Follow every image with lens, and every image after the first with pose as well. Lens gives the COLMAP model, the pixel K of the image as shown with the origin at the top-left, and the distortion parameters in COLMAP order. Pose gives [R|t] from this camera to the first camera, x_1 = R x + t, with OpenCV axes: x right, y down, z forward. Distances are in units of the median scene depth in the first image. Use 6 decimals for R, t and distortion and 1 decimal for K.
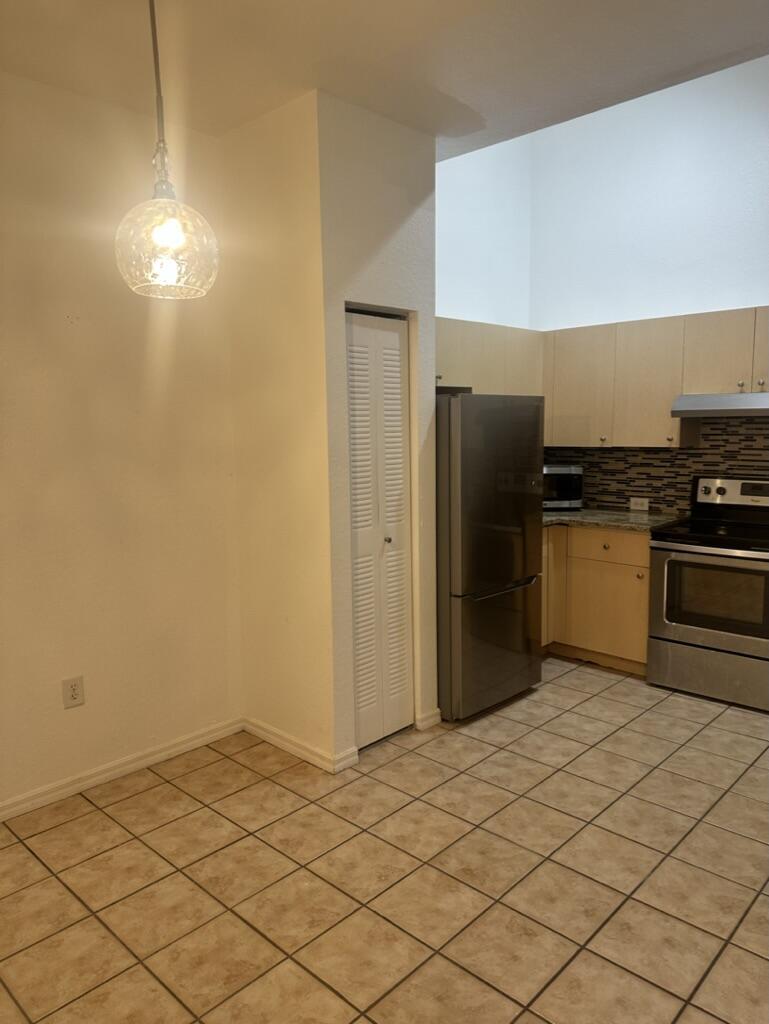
lens RADIAL K [[719.8, 0, 387.9], [0, 719.8, 521.5], [0, 0, 1]] dist [0.053554, -0.062946]
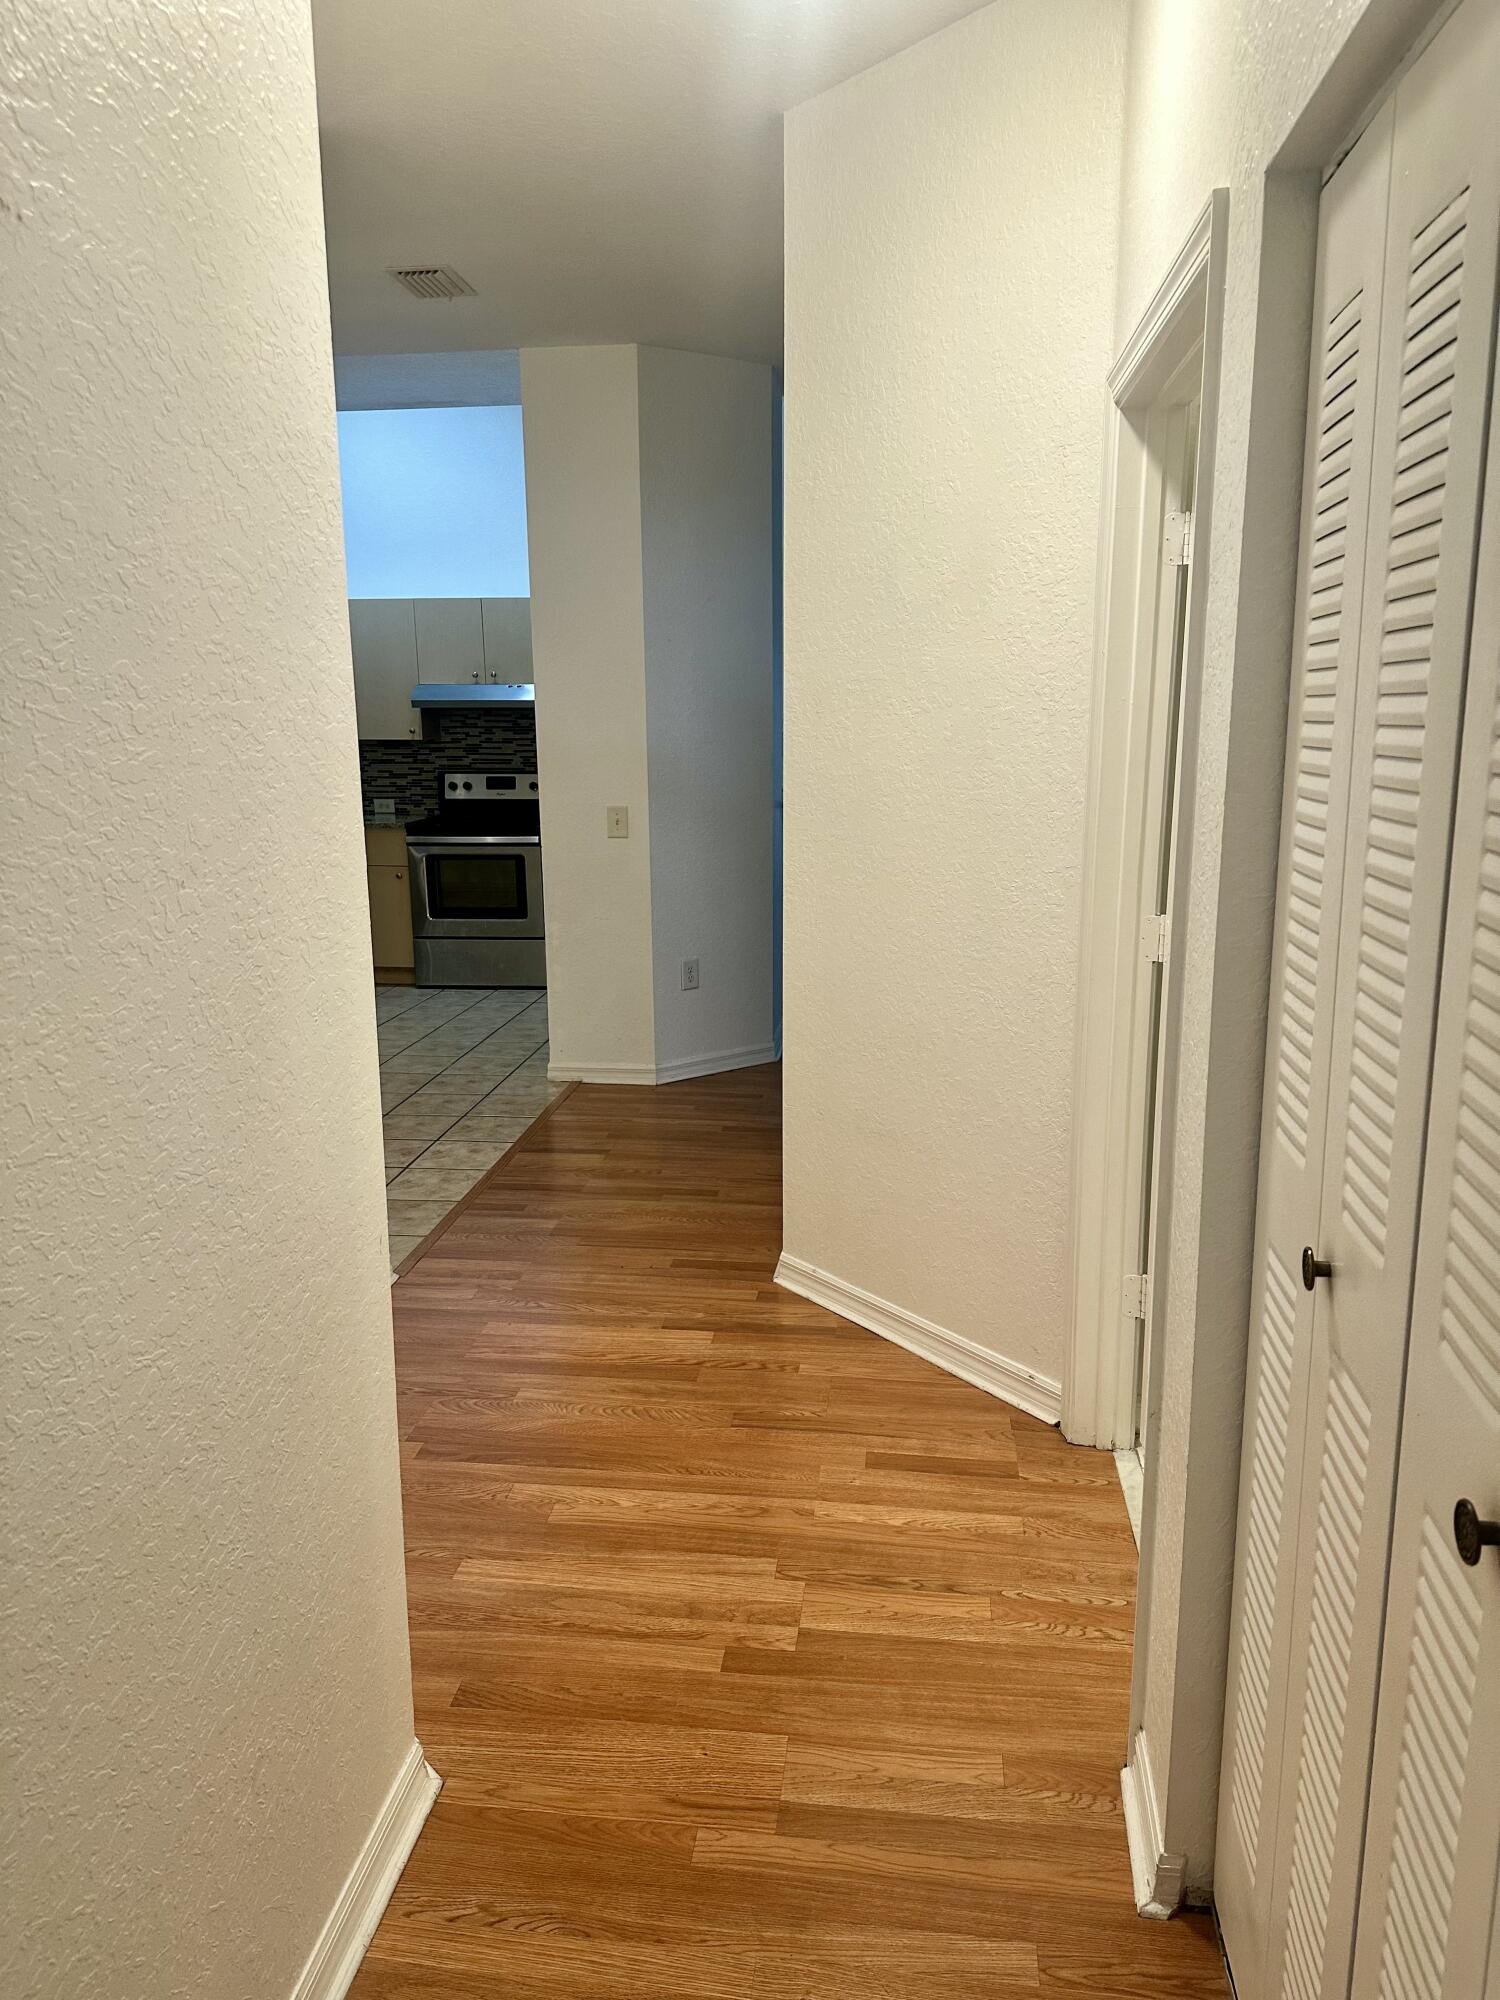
lens RADIAL K [[1405.9, 0, 756.0], [0, 1405.9, 1006.6], [0, 0, 1]] dist [0.053554, -0.062946]
pose [[0.798196, -0.112901, 0.591723, -0.375805], [0.078925, 0.993413, 0.083079, 0.123029], [-0.597205, -0.019612, 0.801849, -0.736058]]
